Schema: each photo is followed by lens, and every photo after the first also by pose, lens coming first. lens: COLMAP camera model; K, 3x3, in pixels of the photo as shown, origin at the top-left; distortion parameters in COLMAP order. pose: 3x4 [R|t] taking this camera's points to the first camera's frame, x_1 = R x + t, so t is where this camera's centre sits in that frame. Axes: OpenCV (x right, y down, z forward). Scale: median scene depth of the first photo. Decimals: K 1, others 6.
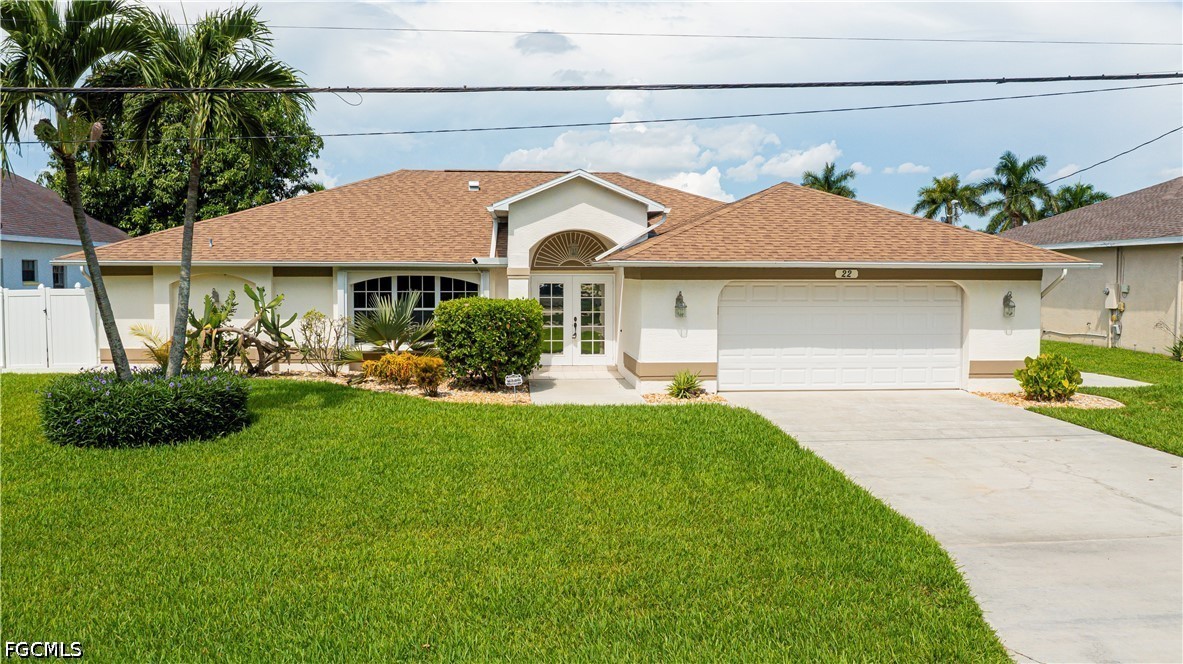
lens RADIAL K [[938.7, 0, 591.5], [0, 938.7, 332.0], [0, 0, 1]] dist [0.006402, 0.002323]
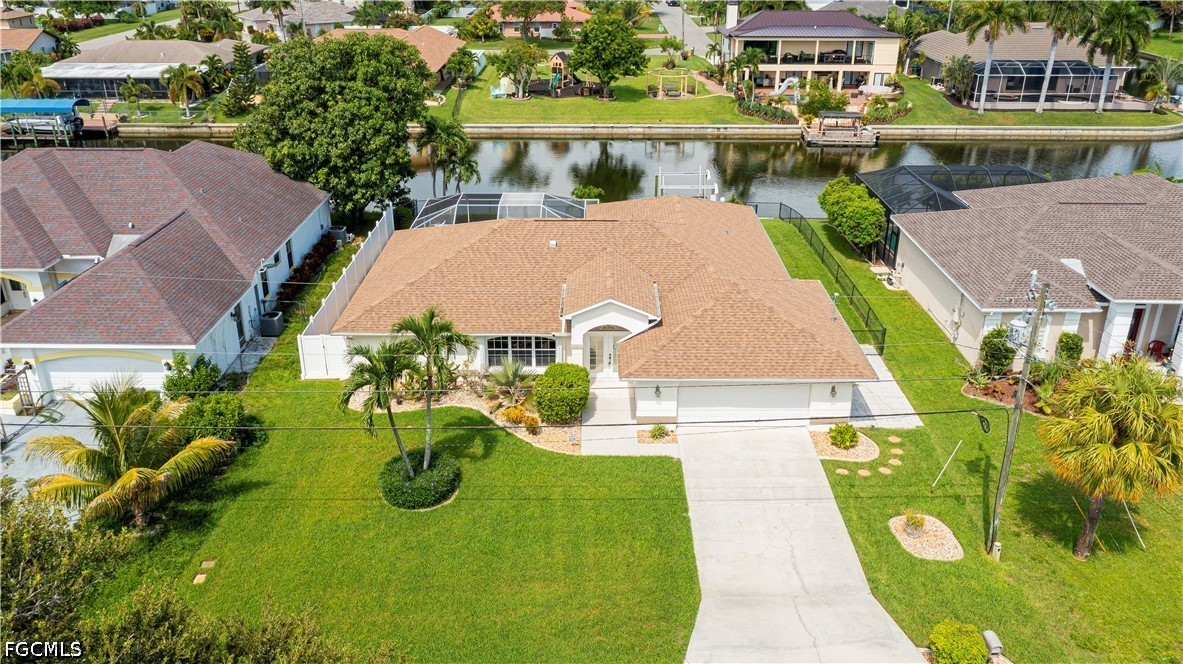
lens RADIAL K [[956.9, 0, 591.5], [0, 956.9, 332.0], [0, 0, 1]] dist [0.001896, 0.001336]
pose [[0.996071, 0.040648, -0.078675, 0.097007], [-0.010338, 0.935727, 0.352574, -0.754162], [0.087950, -0.350376, 0.932471, -0.737828]]
